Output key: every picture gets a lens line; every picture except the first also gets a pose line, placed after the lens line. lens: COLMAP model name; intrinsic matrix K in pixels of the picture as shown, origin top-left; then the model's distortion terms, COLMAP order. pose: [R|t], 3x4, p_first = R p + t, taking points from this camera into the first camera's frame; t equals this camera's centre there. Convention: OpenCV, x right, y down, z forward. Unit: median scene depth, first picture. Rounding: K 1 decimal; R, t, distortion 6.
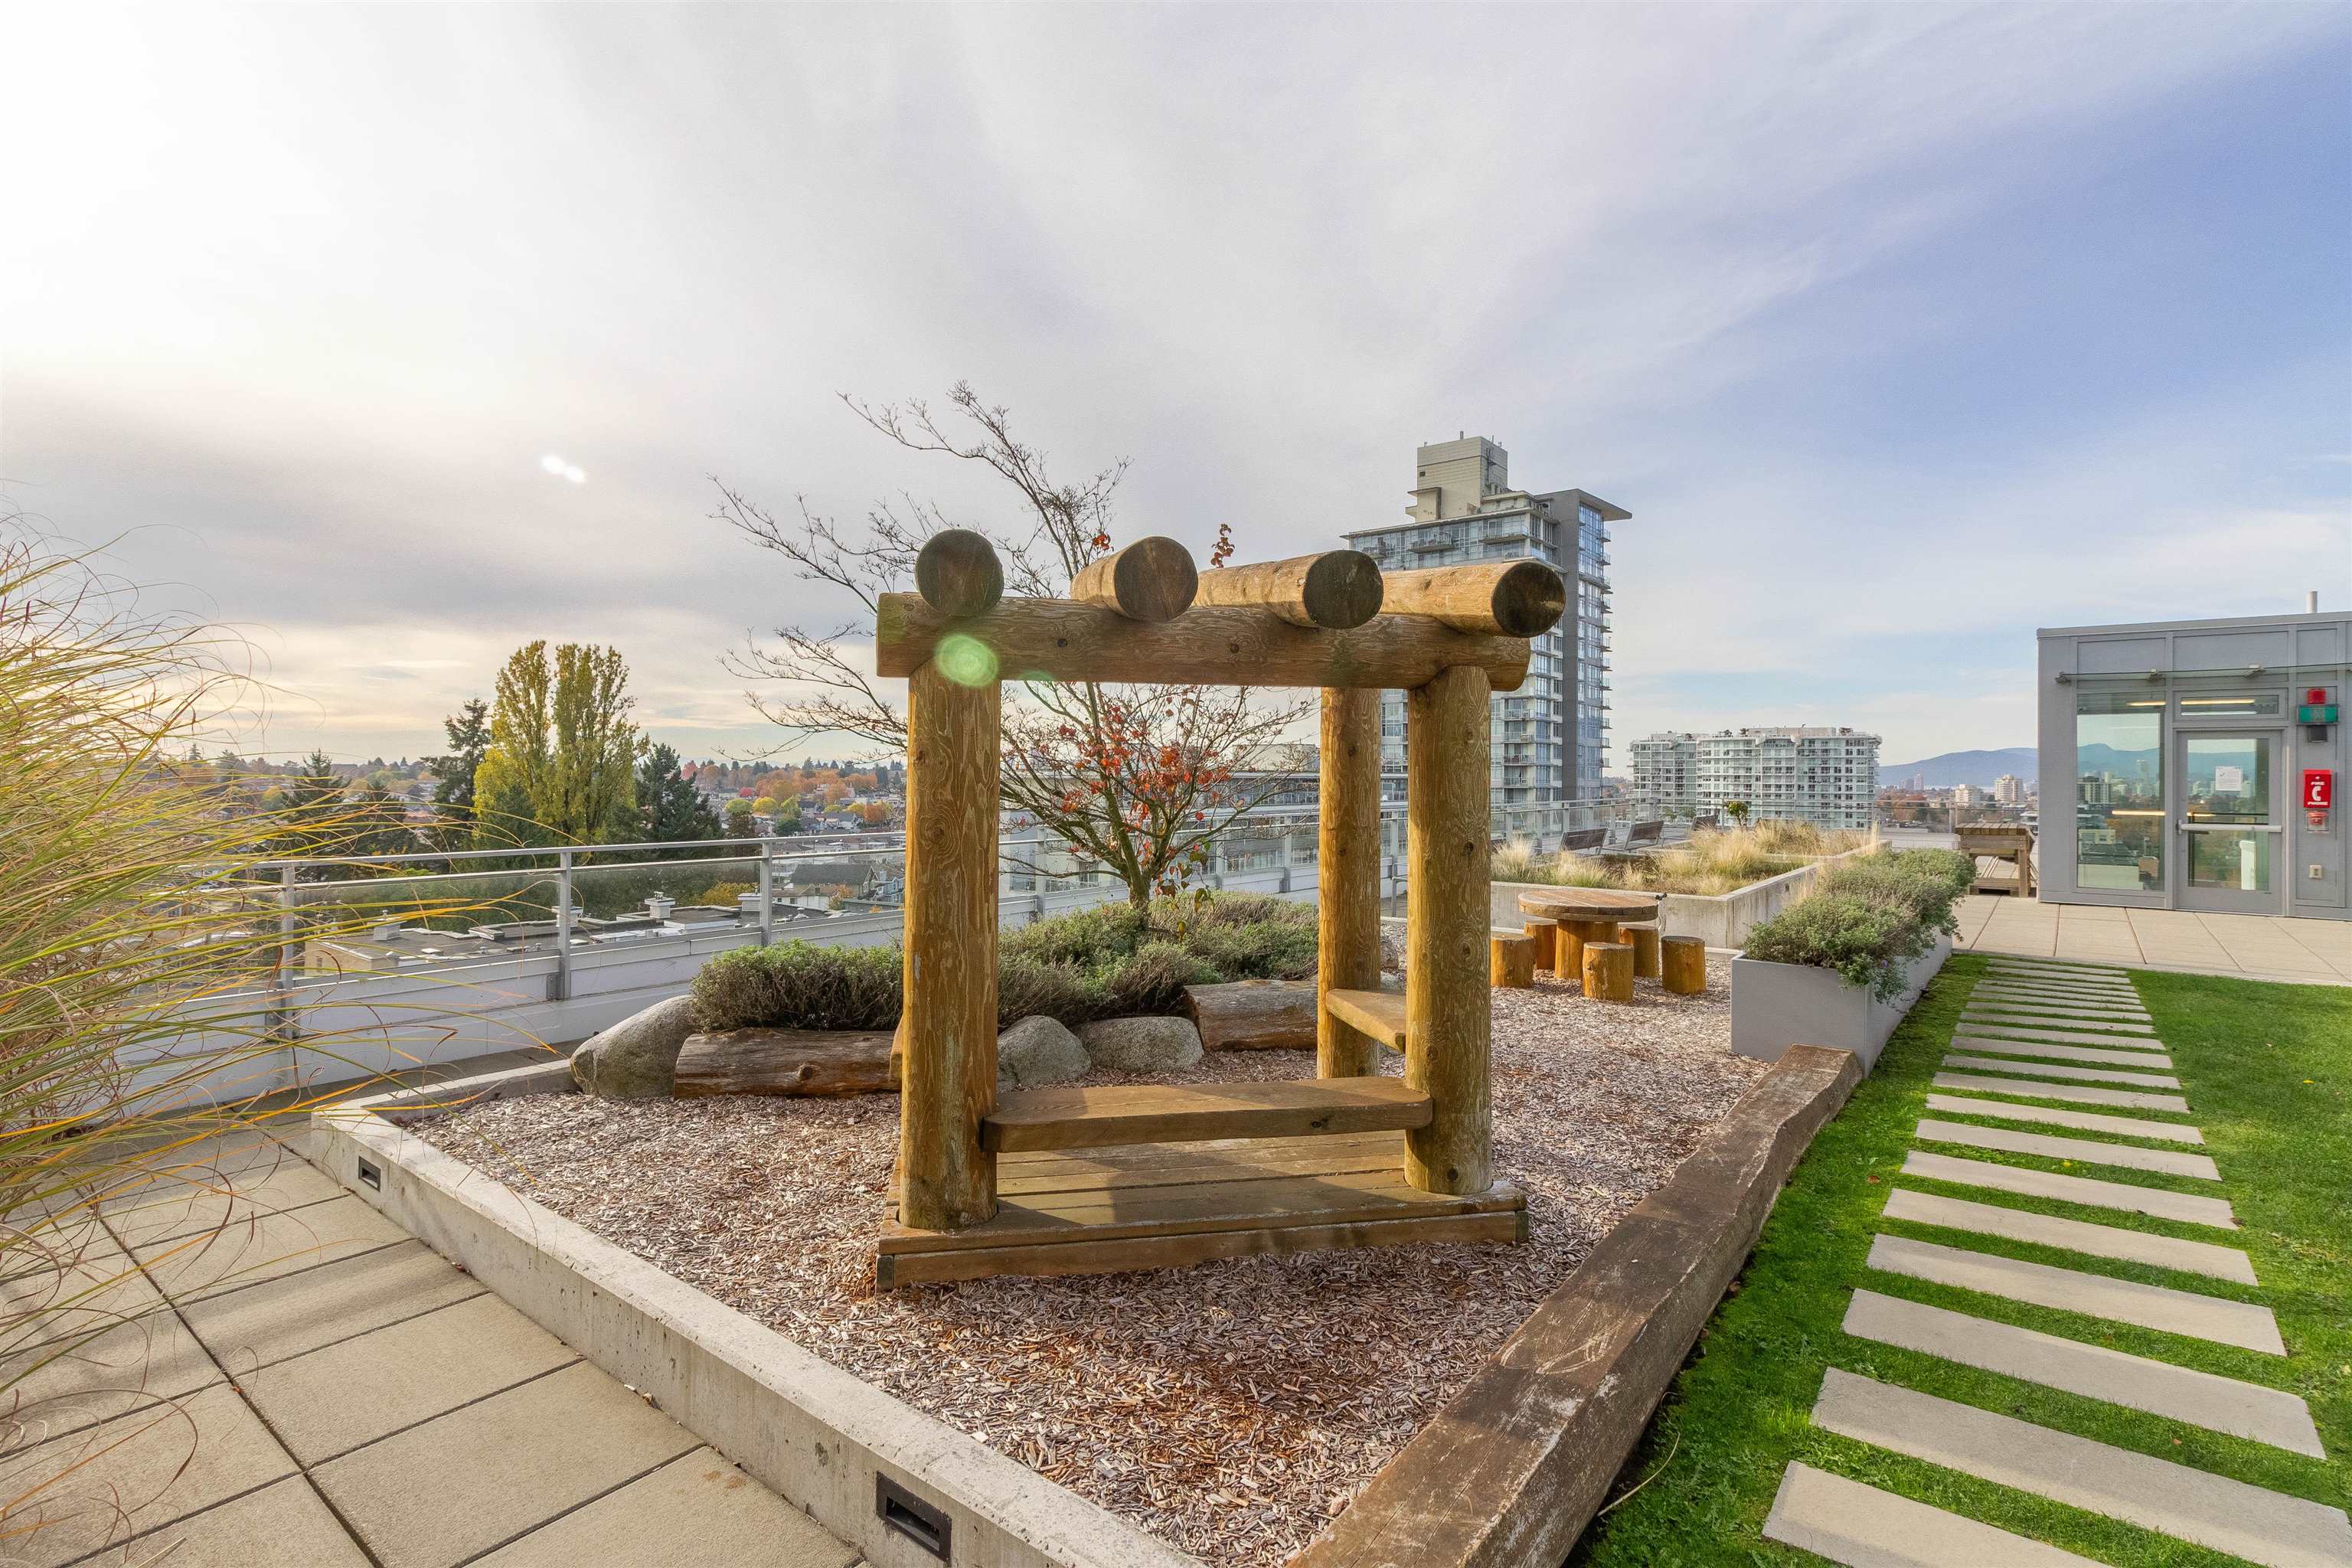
lens RADIAL K [[1119.3, 0, 1181.9], [0, 1119.3, 759.2], [0, 0, 1]] dist [0.000485, 0.000278]
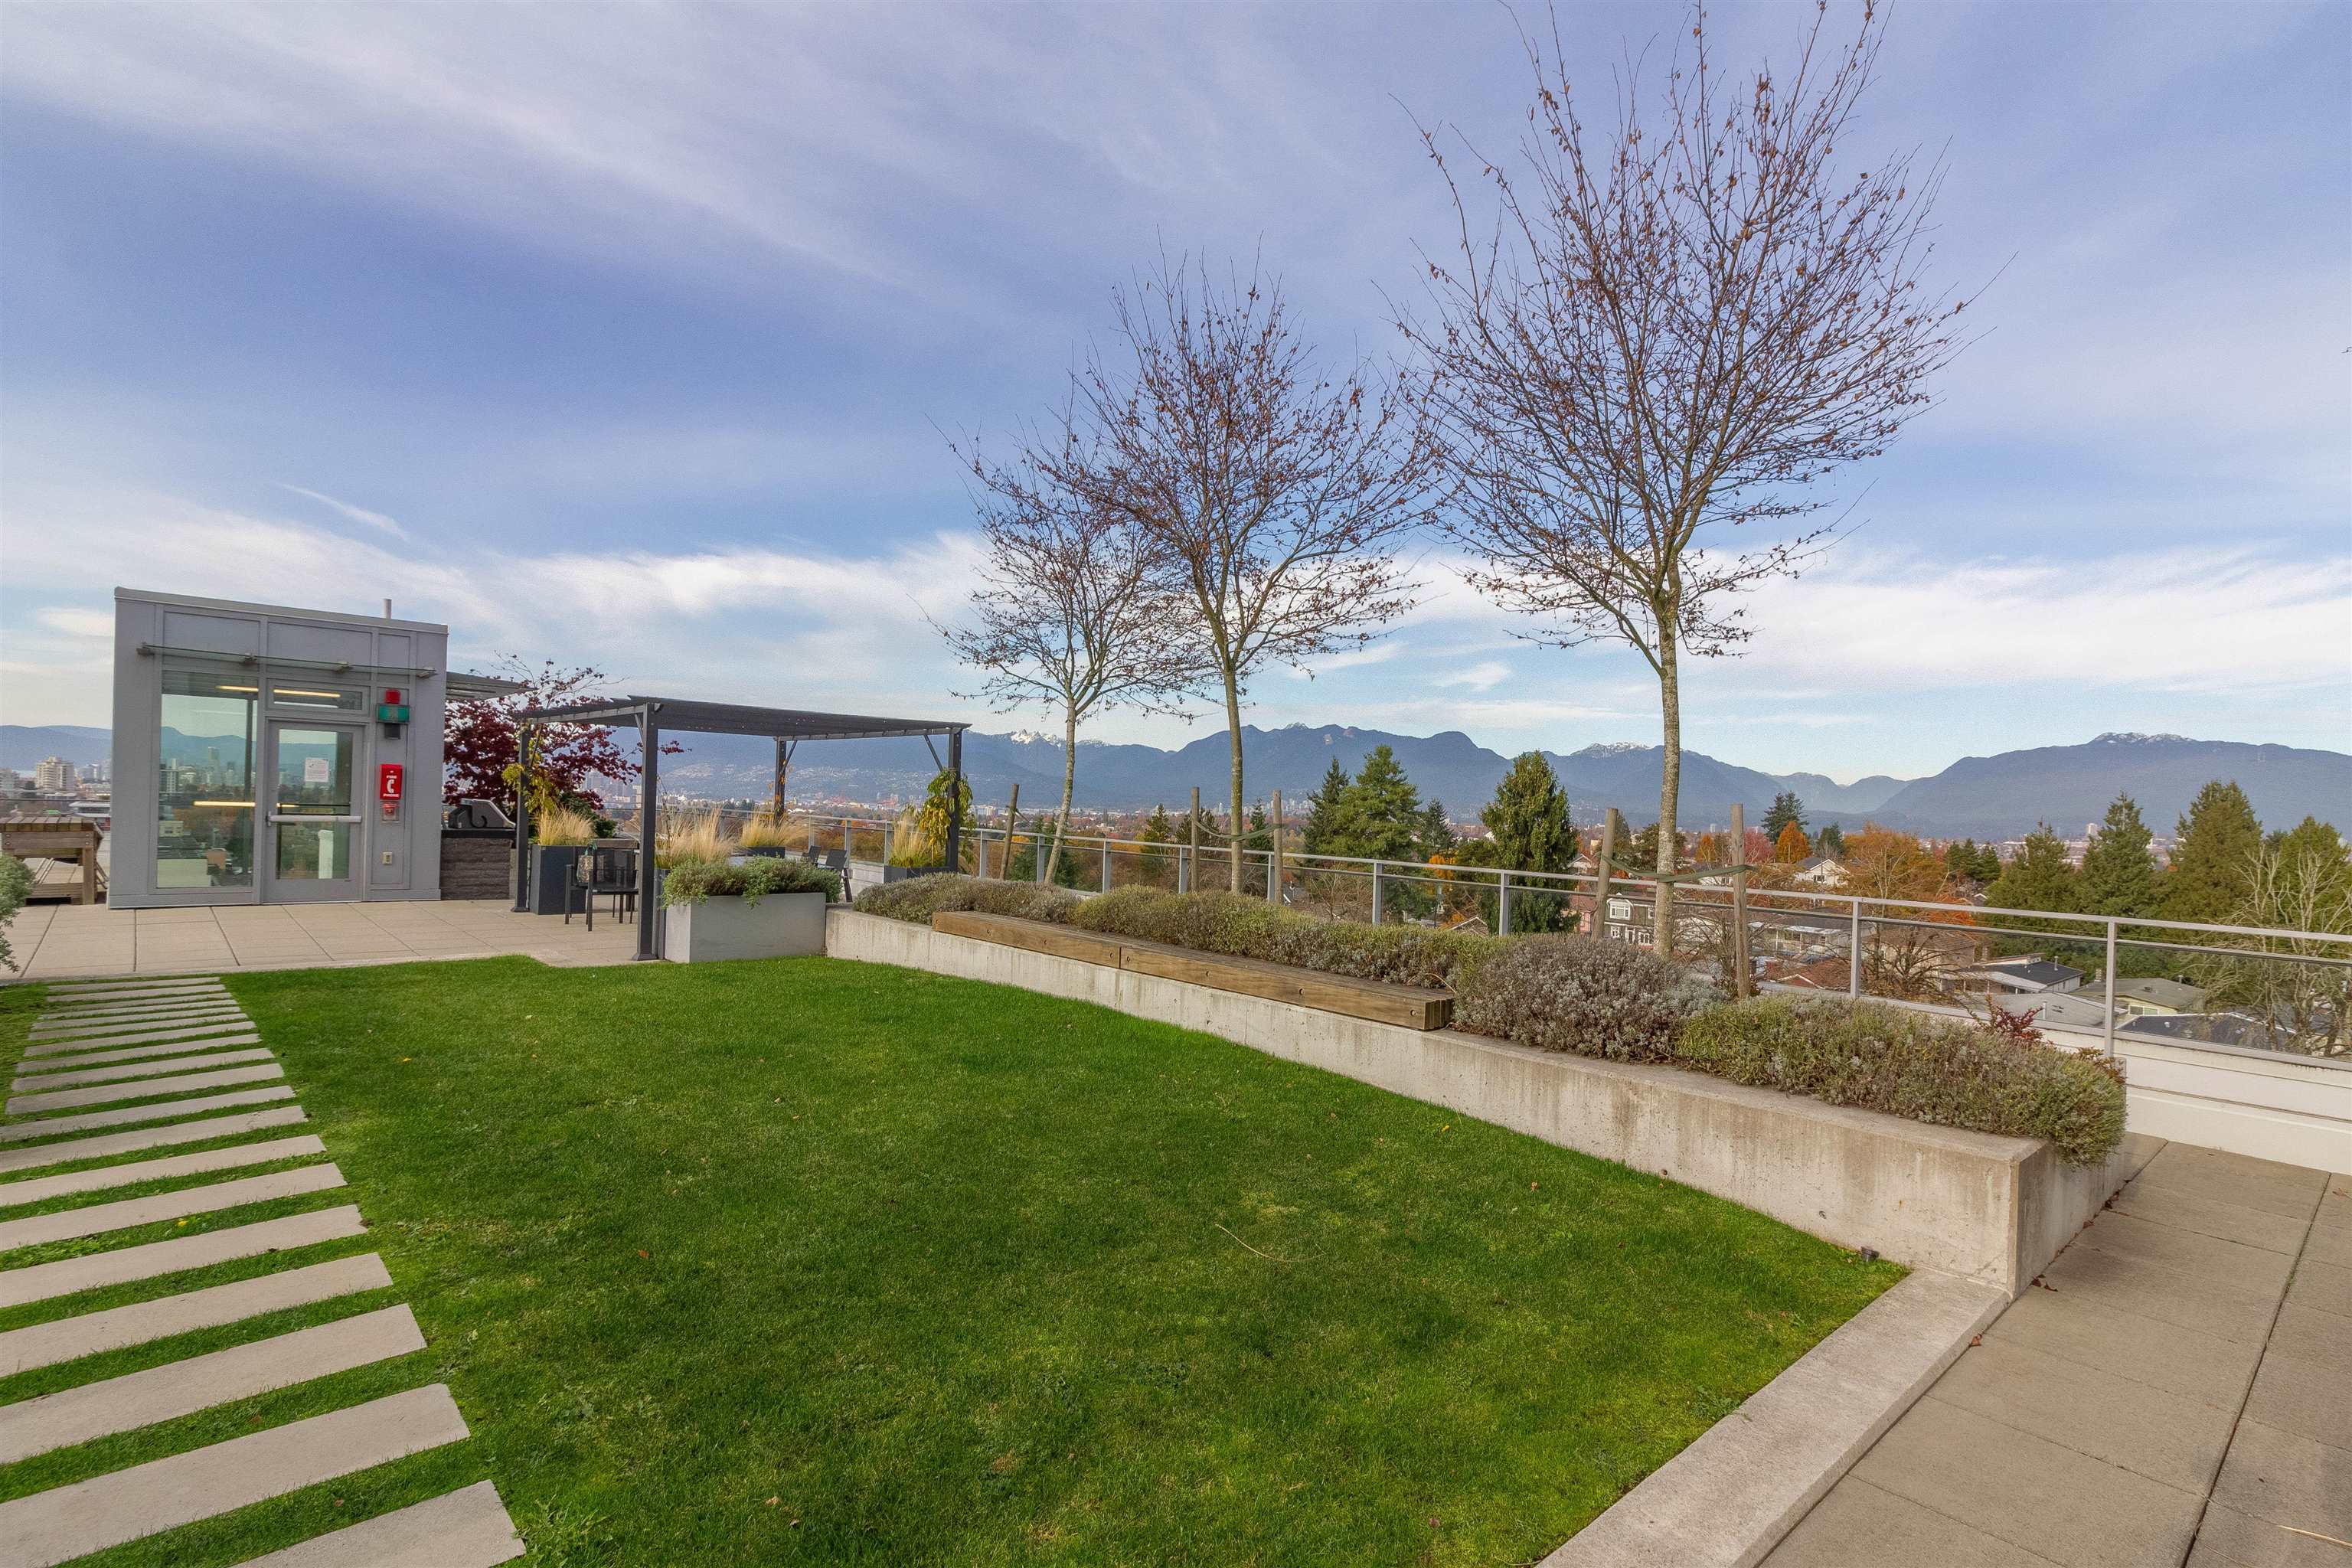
lens RADIAL K [[1173.0, 0, 1217.2], [0, 1173.0, 810.8], [0, 0, 1]] dist [0.003239, 0.000571]
pose [[0.154497, -0.005587, 0.987977, 0.008874], [-0.048452, 0.998738, 0.013224, 0.000462], [-0.986804, -0.049913, 0.154031, 0.026536]]
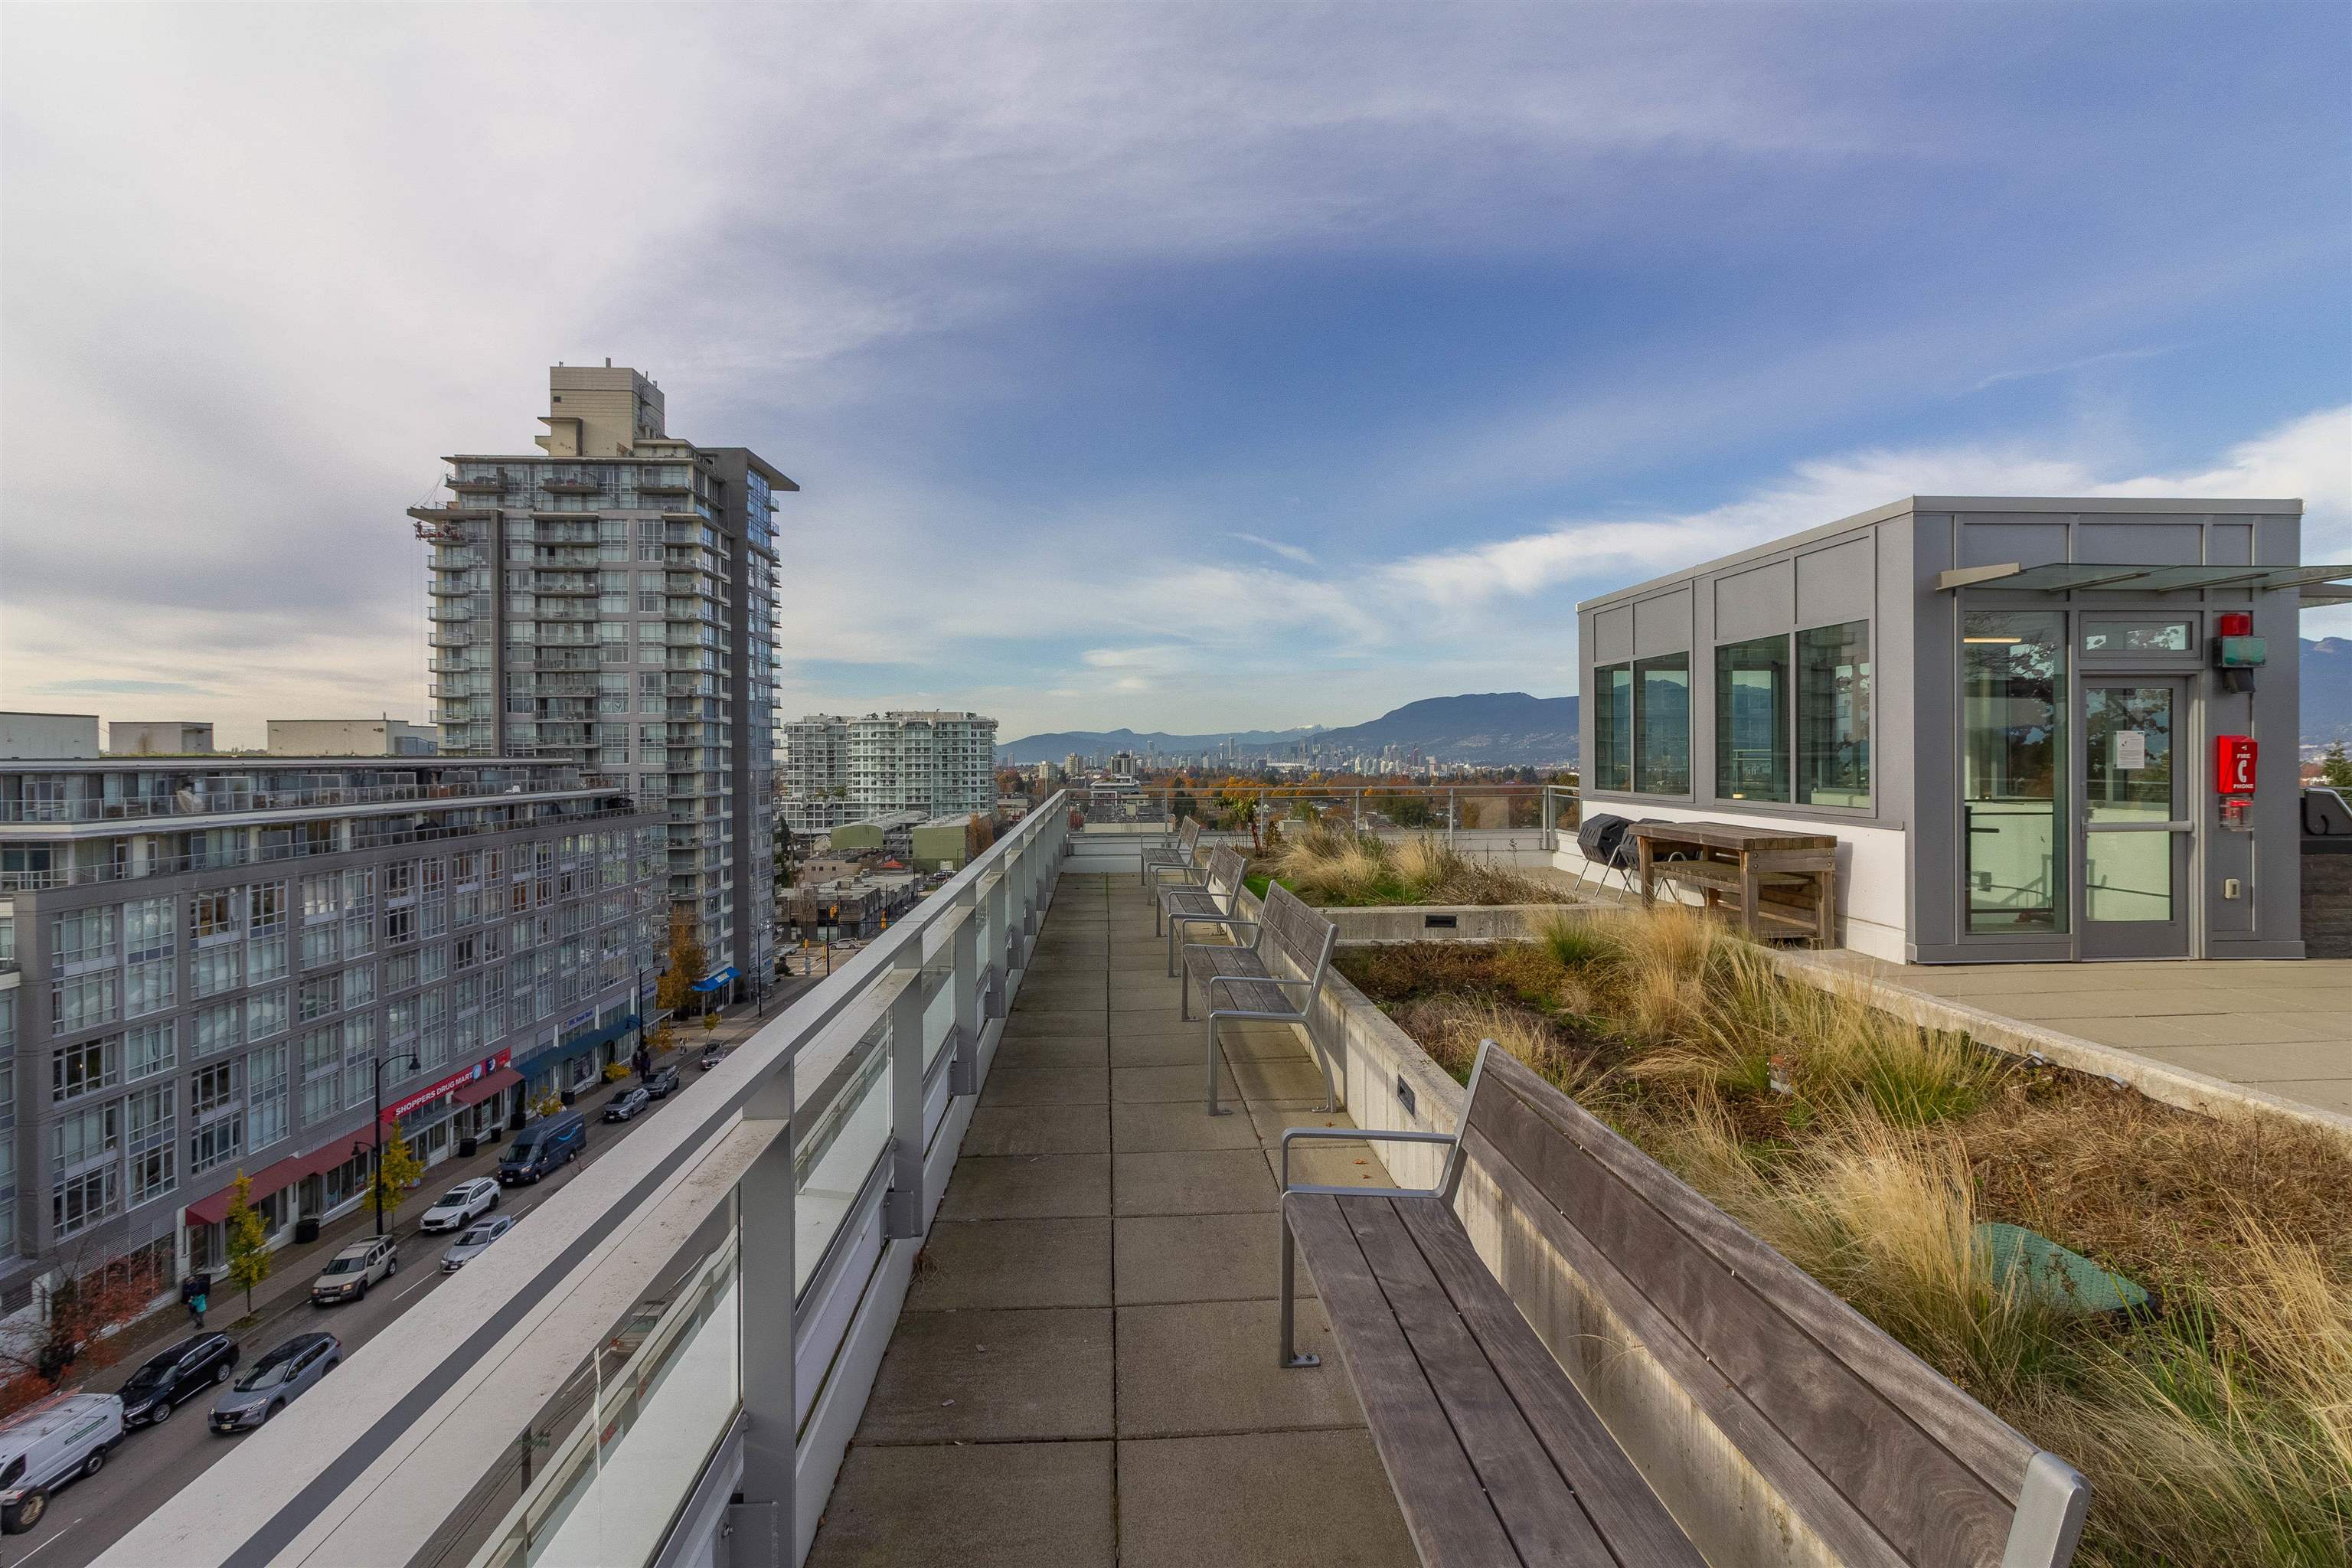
lens RADIAL K [[1119.3, 0, 1181.9], [0, 1119.3, 759.2], [0, 0, 1]] dist [0.000485, 0.000278]
pose [[0.748731, -0.013796, 0.662730, 0.080710], [0.003159, 0.999846, 0.017244, 0.008125], [-0.662866, -0.010817, 0.748660, 0.764187]]
